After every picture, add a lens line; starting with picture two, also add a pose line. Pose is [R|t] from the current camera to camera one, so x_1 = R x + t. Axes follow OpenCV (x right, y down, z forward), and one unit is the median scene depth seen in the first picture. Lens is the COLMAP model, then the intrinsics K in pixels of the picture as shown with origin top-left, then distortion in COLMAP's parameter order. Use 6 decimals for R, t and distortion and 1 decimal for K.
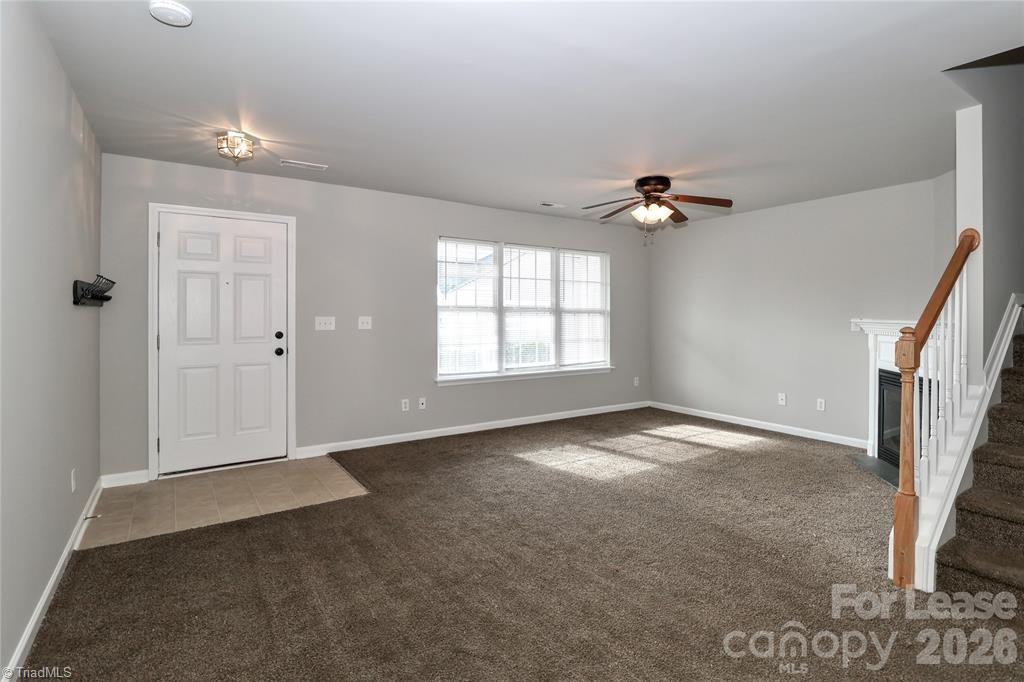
lens RADIAL K [[487.5, 0, 512.0], [0, 487.5, 316.3], [0, 0, 1]] dist [0.008906, -0.001930]
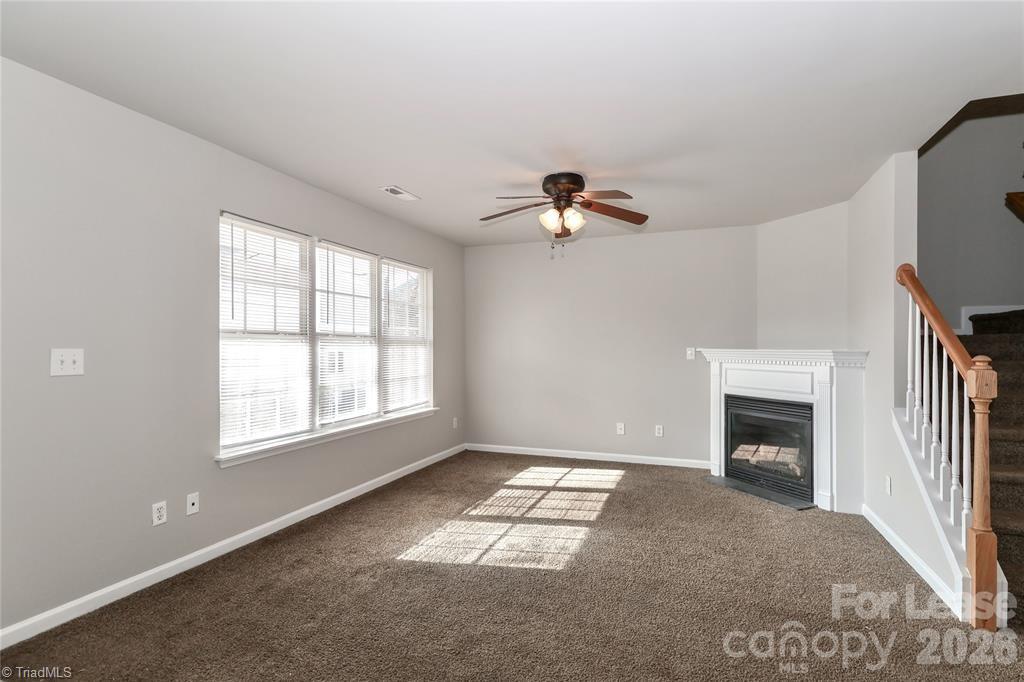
lens RADIAL K [[487.5, 0, 521.7], [0, 487.5, 347.0], [0, 0, 1]] dist [0.008906, -0.001930]
pose [[0.810501, -0.003907, 0.585724, -0.186539], [0.004680, 0.999989, 0.000195, 0.000871], [-0.585719, 0.002583, 0.810510, 0.291697]]
